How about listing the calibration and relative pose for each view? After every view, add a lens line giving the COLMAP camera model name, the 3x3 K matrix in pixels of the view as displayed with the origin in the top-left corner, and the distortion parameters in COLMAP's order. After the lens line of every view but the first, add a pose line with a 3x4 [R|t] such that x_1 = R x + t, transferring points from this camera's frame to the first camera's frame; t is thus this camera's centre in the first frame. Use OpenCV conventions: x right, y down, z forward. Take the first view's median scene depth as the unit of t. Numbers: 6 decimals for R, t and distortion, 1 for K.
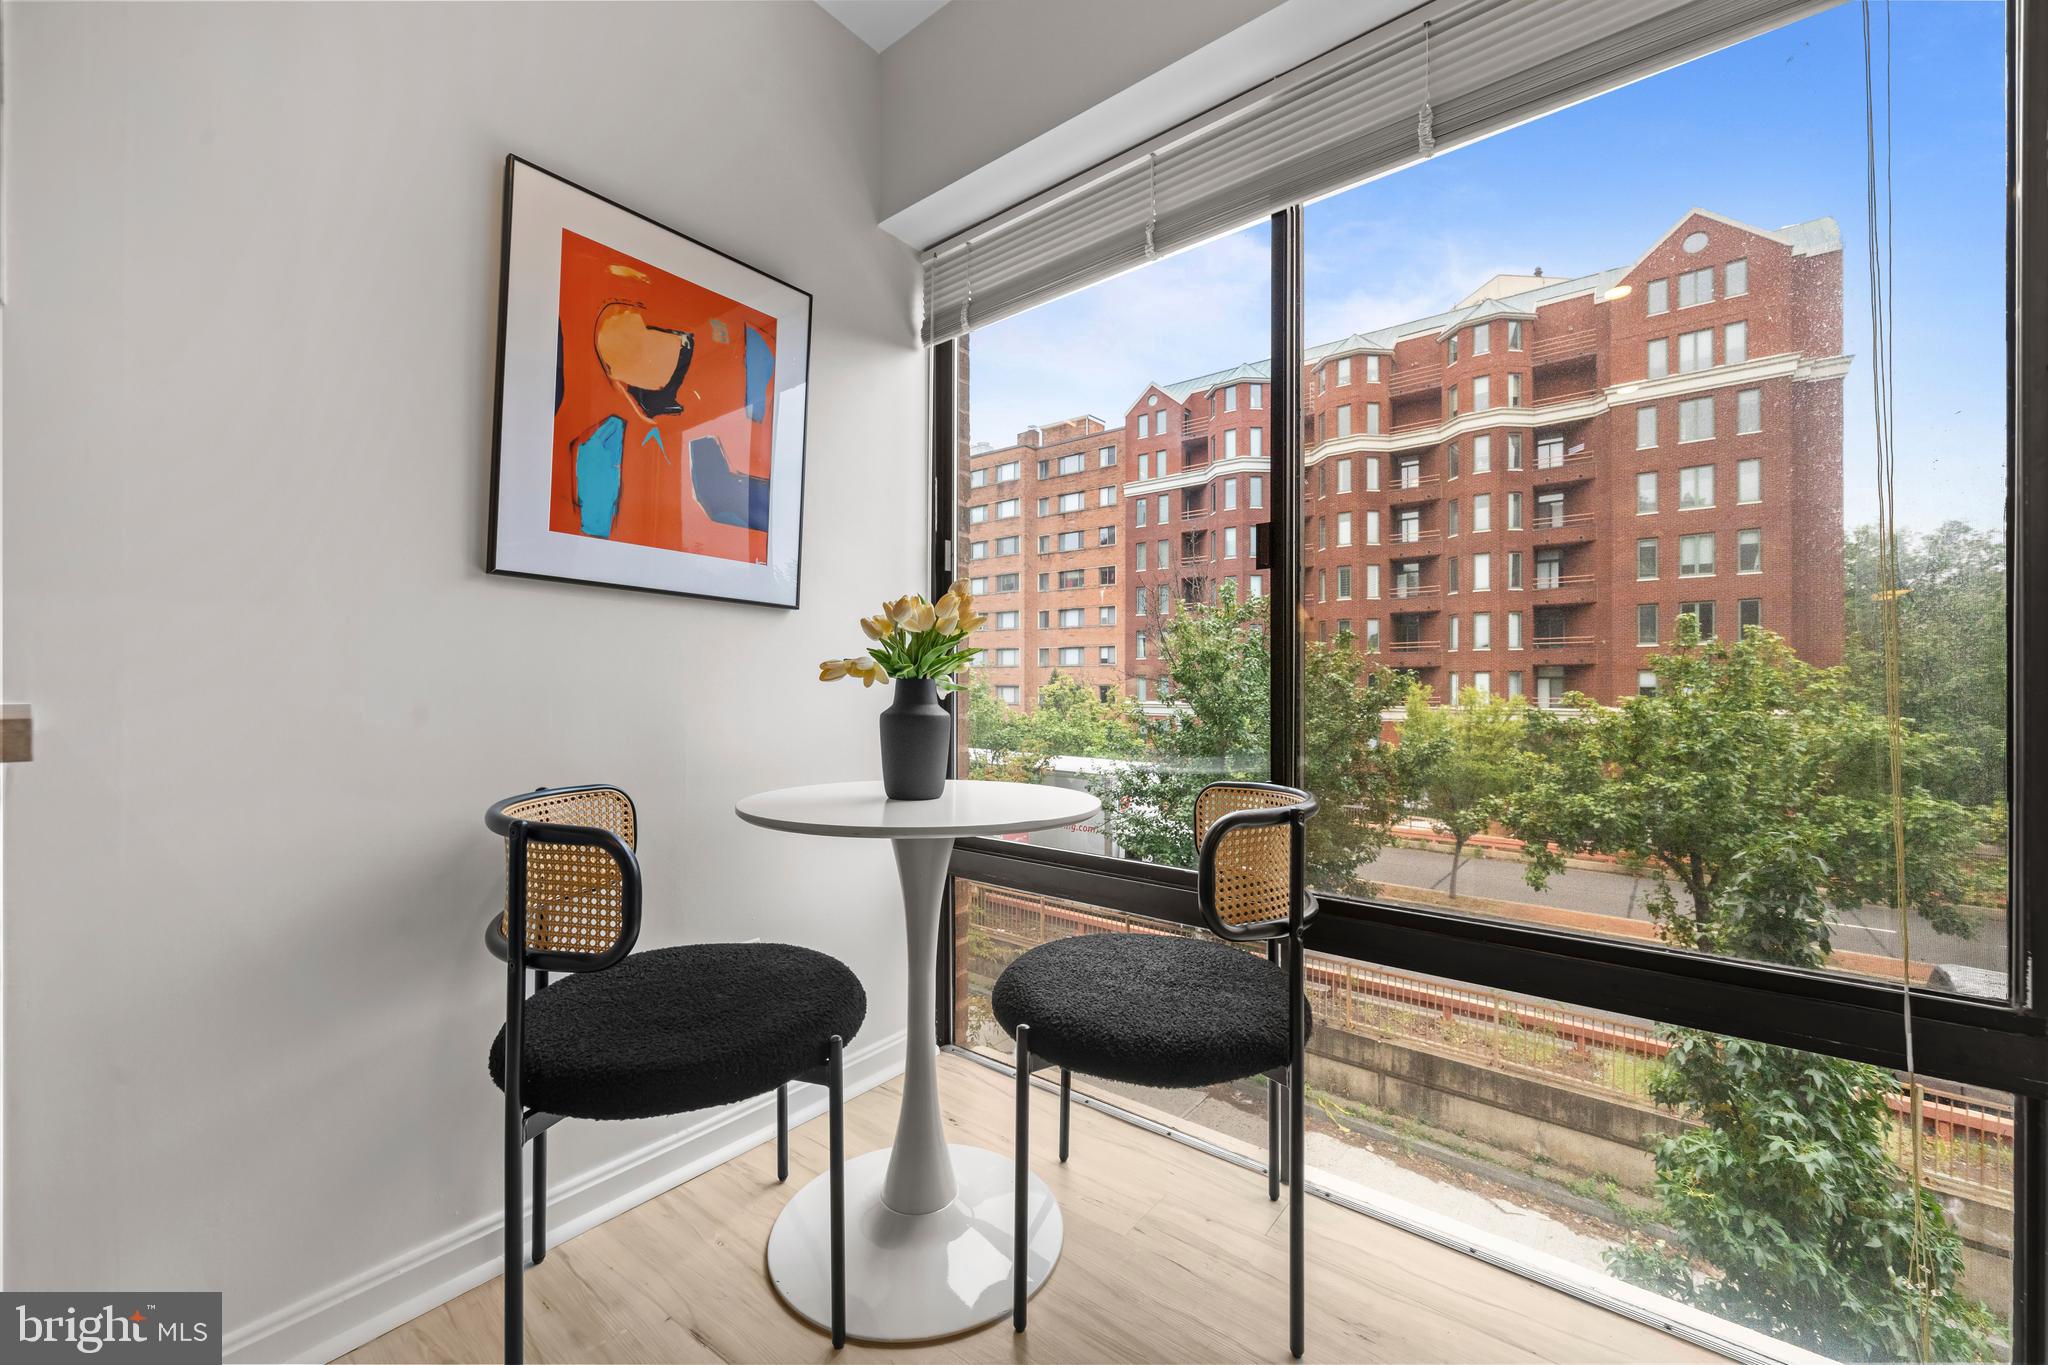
lens RADIAL K [[797.3, 0, 1024.0], [0, 797.3, 682.5], [0, 0, 1]] dist [-0.002221, -0.000238]
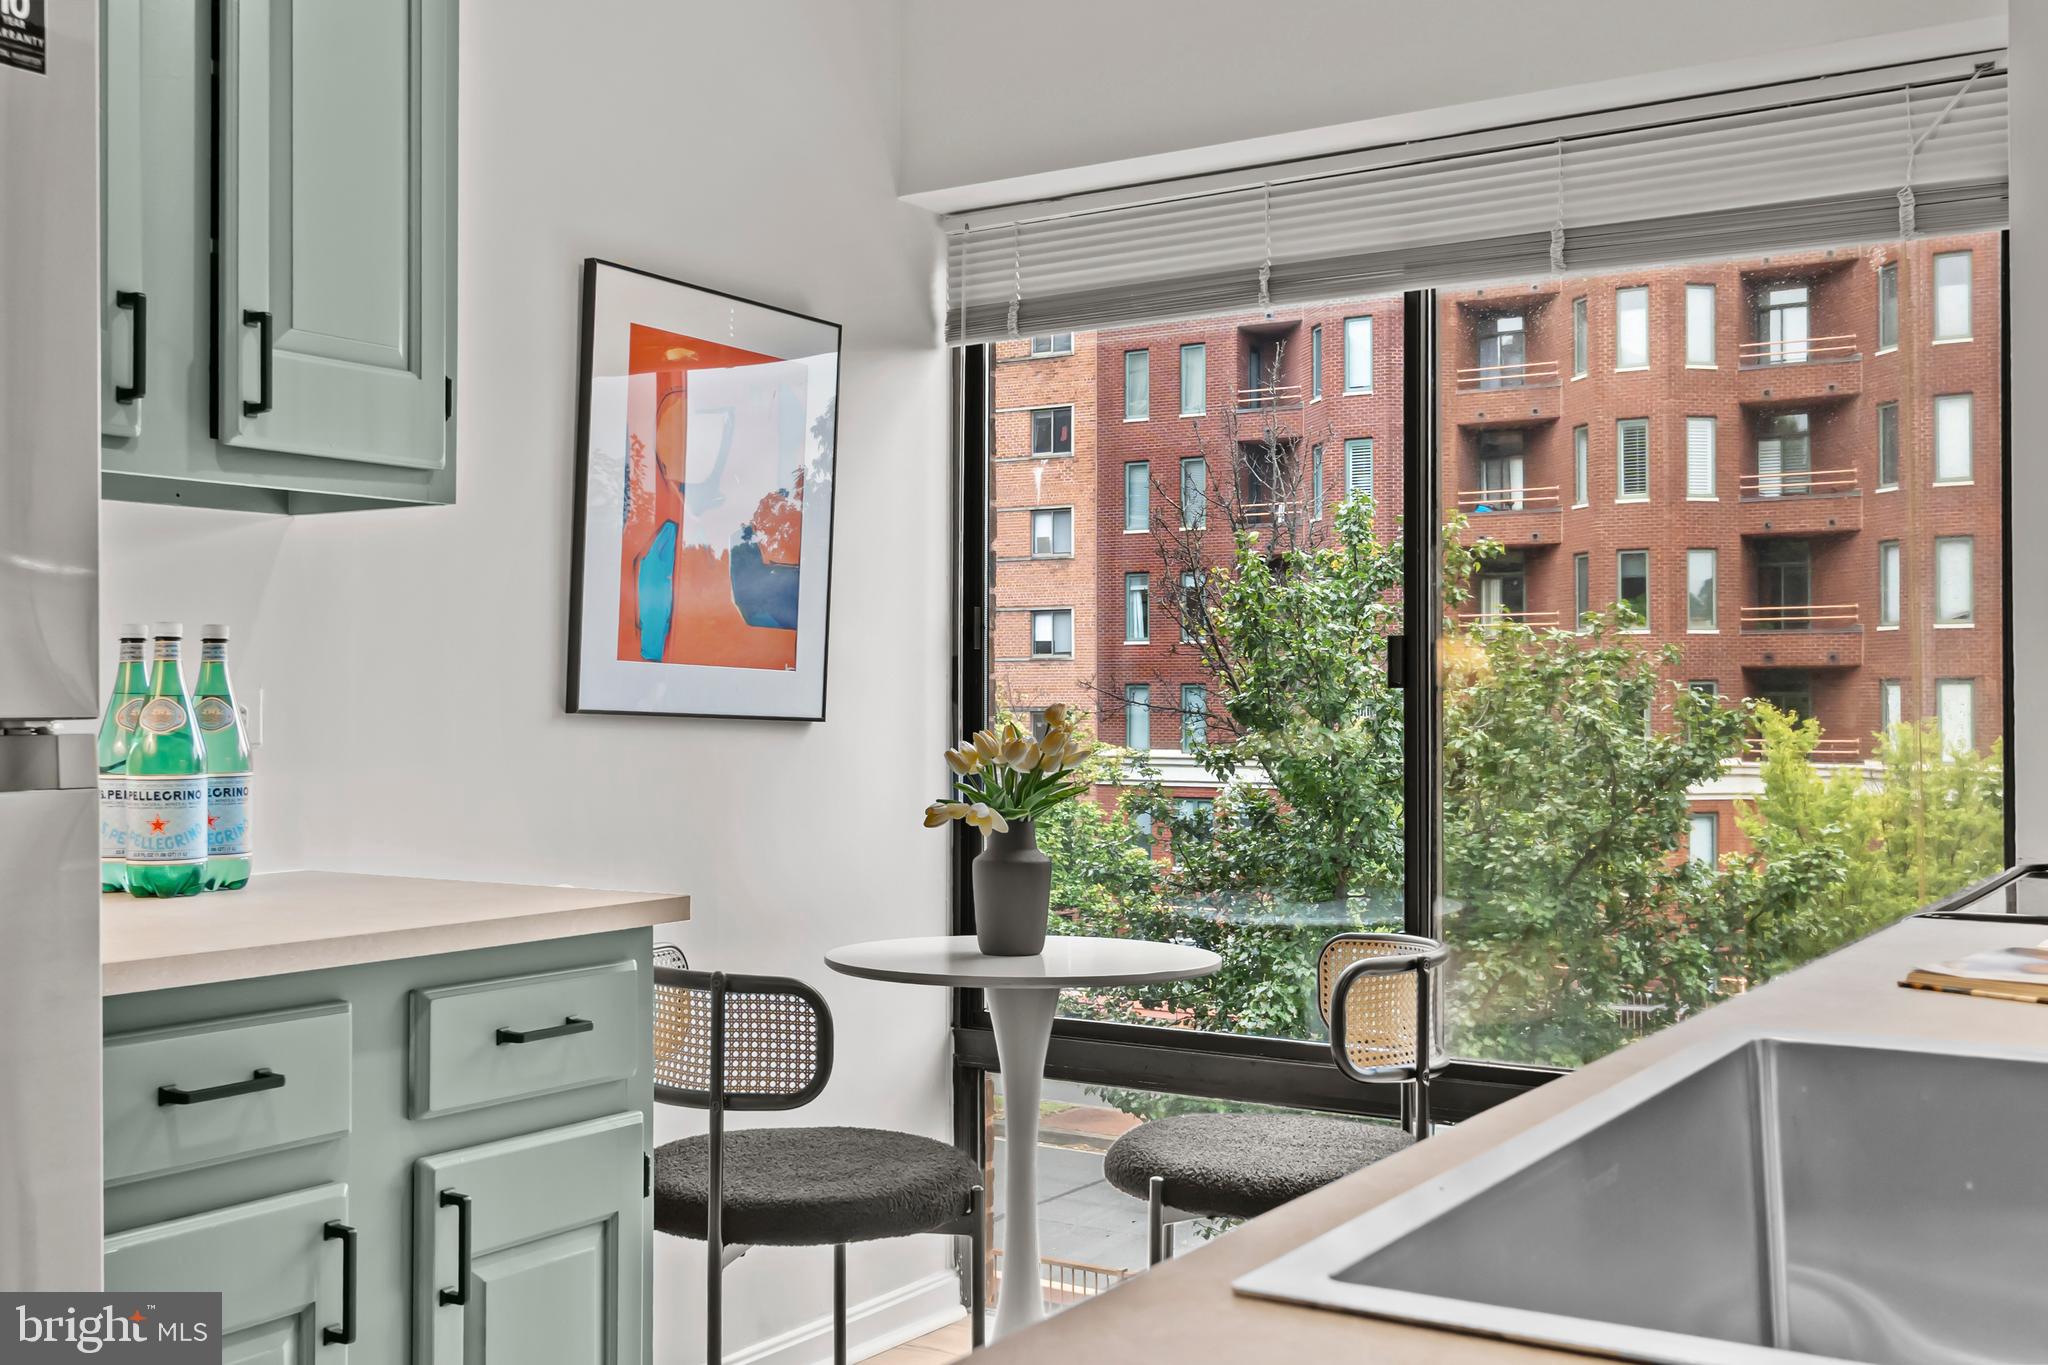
lens RADIAL K [[2106.2, 0, 1025.1], [0, 2106.2, 669.0], [0, 0, 1]] dist [-0.004834, 0.004301]
pose [[0.995370, 0.002268, 0.096091, -0.044120], [-0.001049, 0.999918, -0.012727, -0.018171], [-0.096112, 0.012567, 0.995291, -0.169973]]
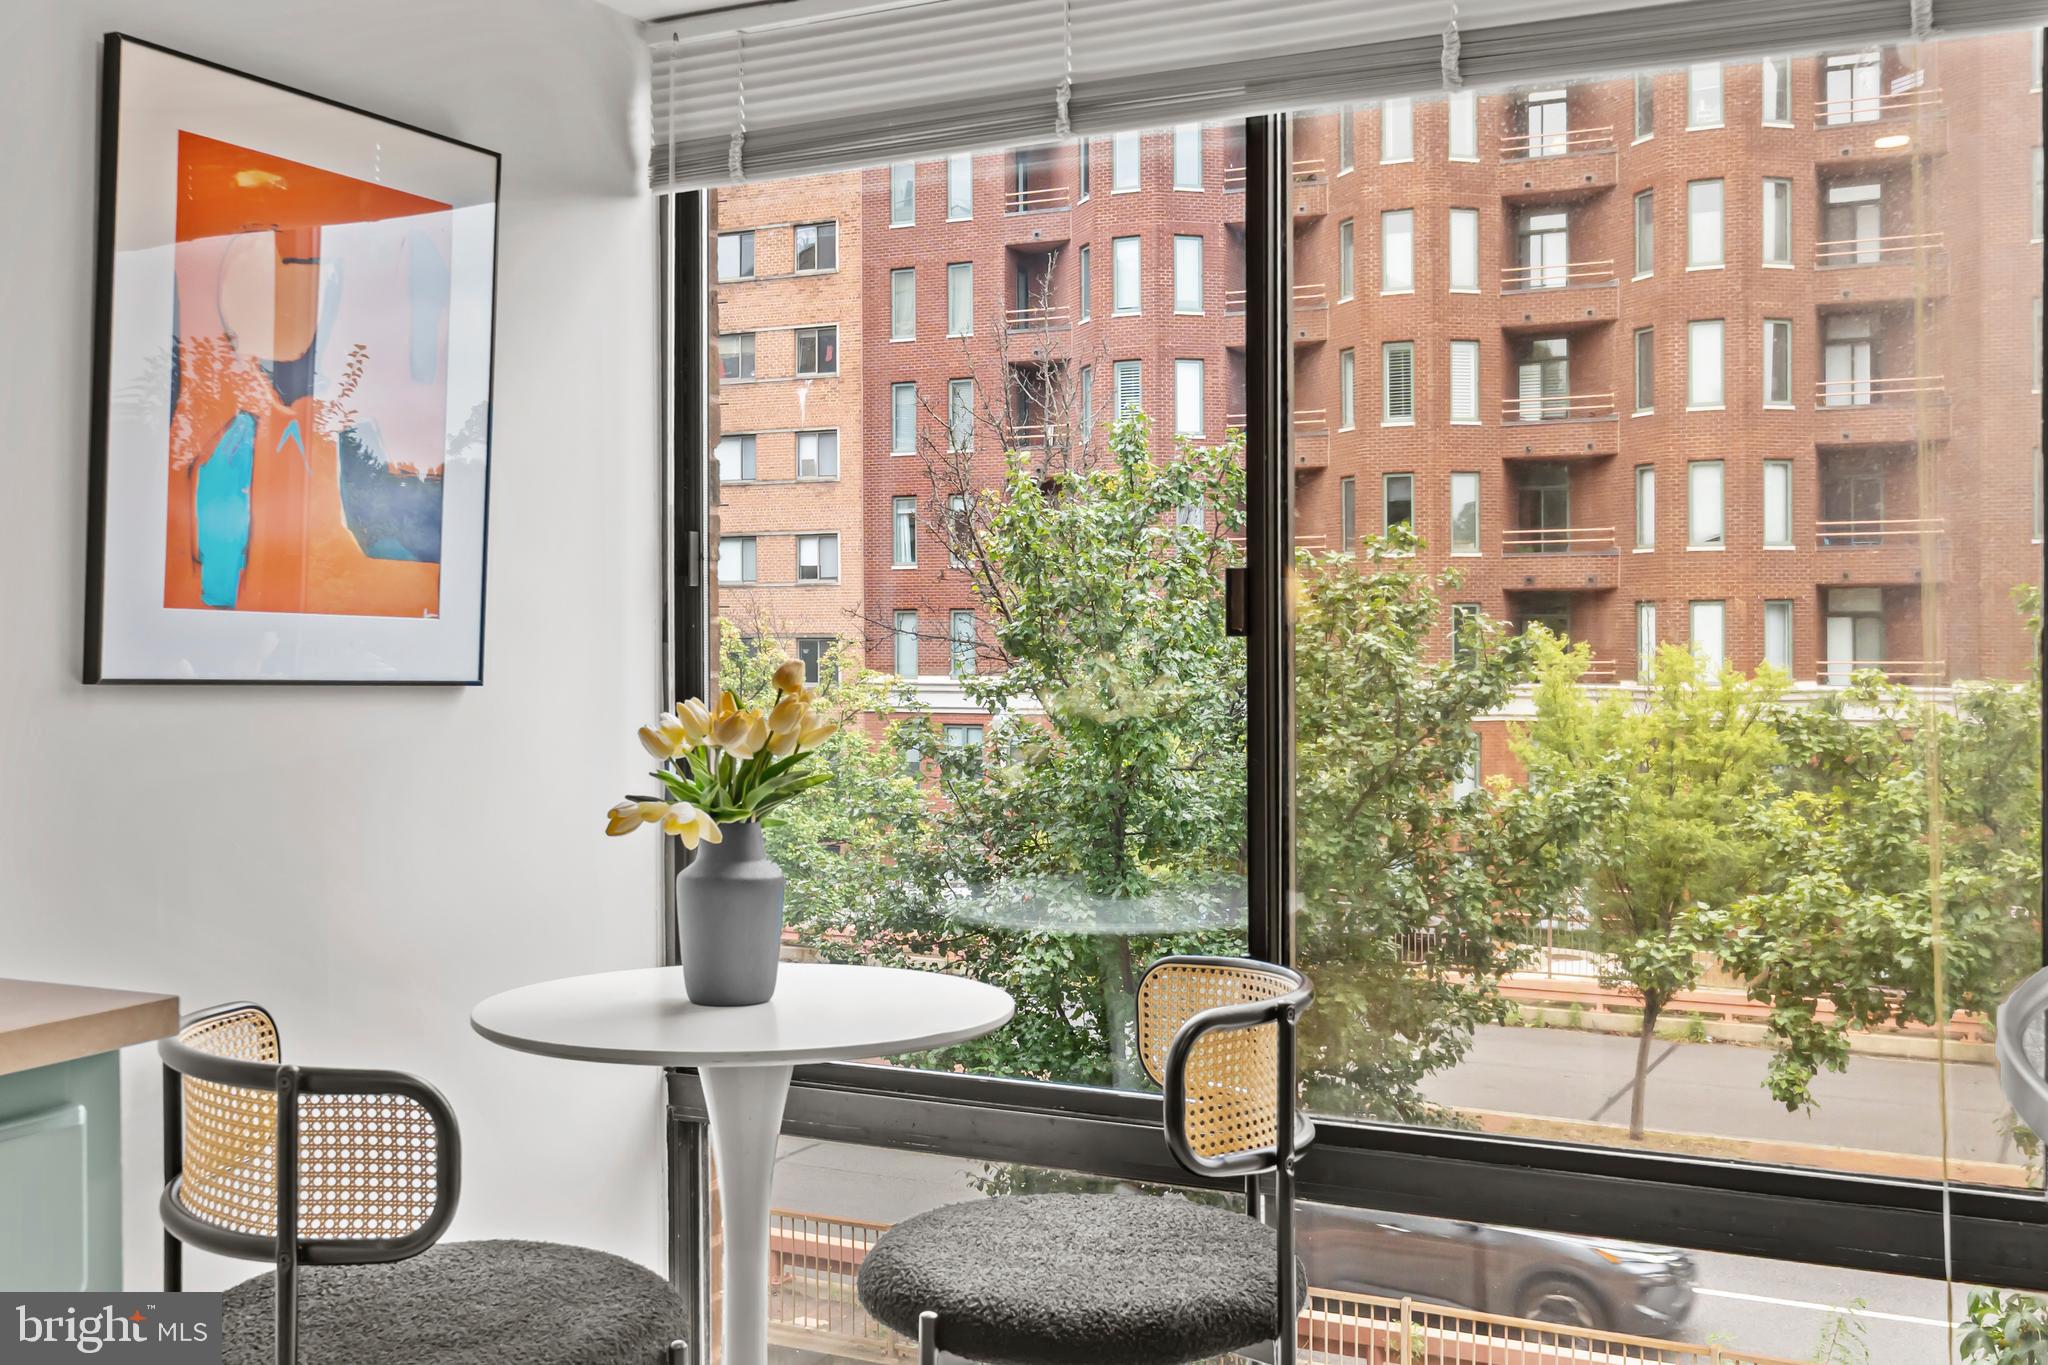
lens RADIAL K [[2114.3, 0, 1012.7], [0, 2114.3, 634.5], [0, 0, 1]] dist [-0.000111, 0.003848]
pose [[0.980006, -0.006012, 0.198876, -0.032183], [0.004717, 0.999964, 0.006986, -0.021434], [-0.198911, -0.005908, 0.980000, -0.095361]]
